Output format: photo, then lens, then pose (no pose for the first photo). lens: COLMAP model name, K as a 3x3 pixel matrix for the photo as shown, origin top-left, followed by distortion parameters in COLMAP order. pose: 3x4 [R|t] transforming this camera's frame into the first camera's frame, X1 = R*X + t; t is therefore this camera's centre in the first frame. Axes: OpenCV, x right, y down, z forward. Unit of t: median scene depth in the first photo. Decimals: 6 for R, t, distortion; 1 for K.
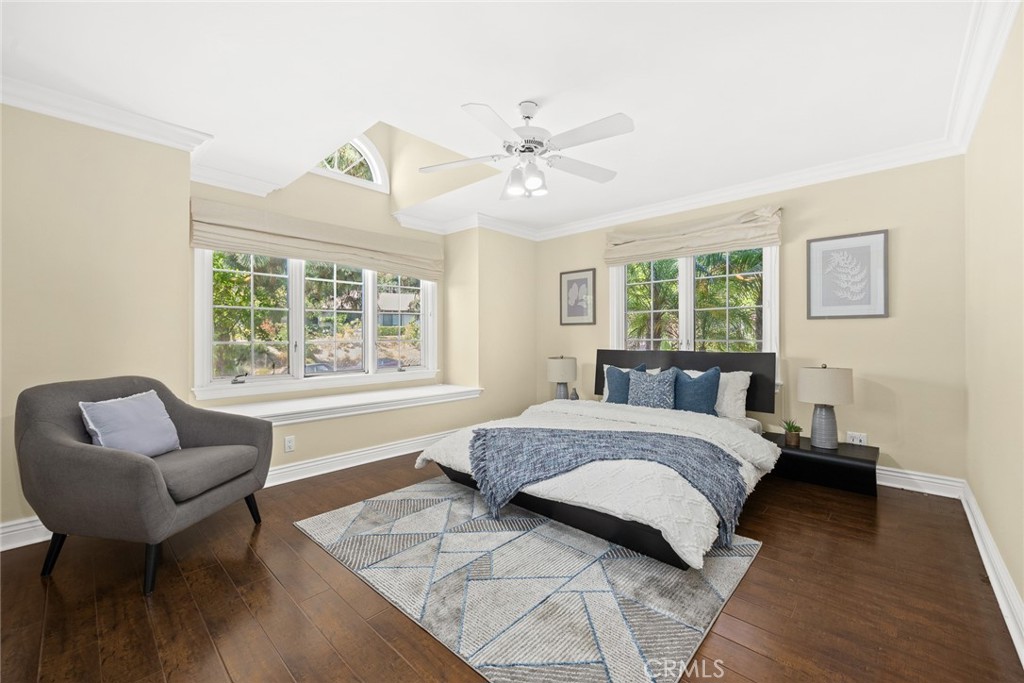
lens RADIAL K [[415.2, 0, 512.0], [0, 415.2, 341.5], [0, 0, 1]] dist [-0.000178, -0.000118]
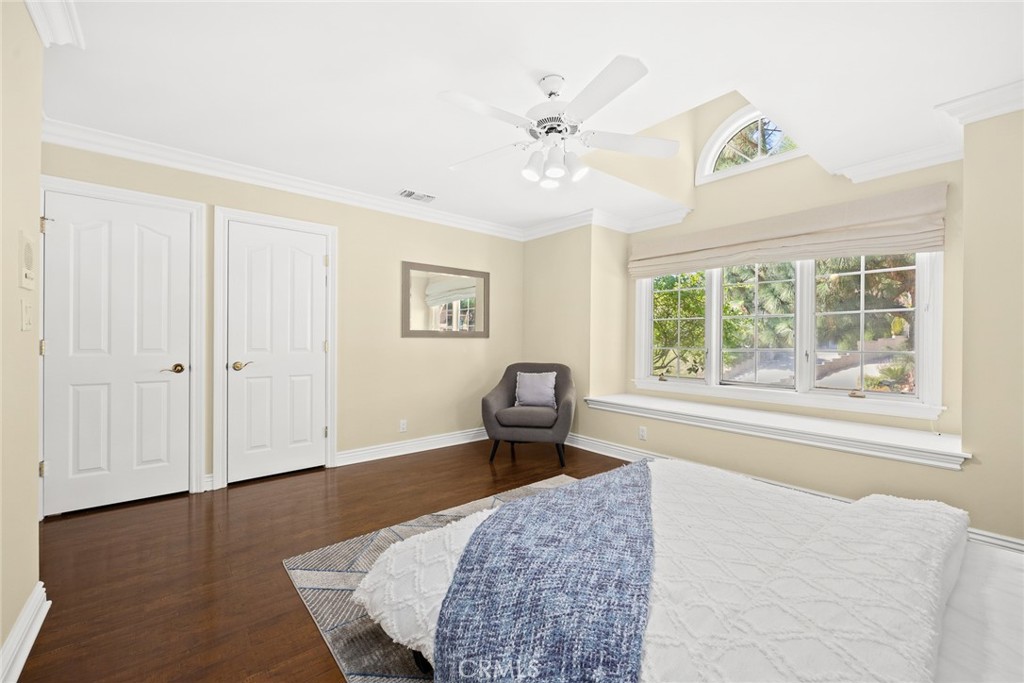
lens RADIAL K [[415.2, 0, 512.0], [0, 415.2, 341.5], [0, 0, 1]] dist [-0.000178, -0.000118]
pose [[-0.122068, -0.000195, -0.992522, 0.647157], [-0.021884, 0.999757, 0.002495, -0.010496], [0.992281, 0.022025, -0.122042, 0.711545]]
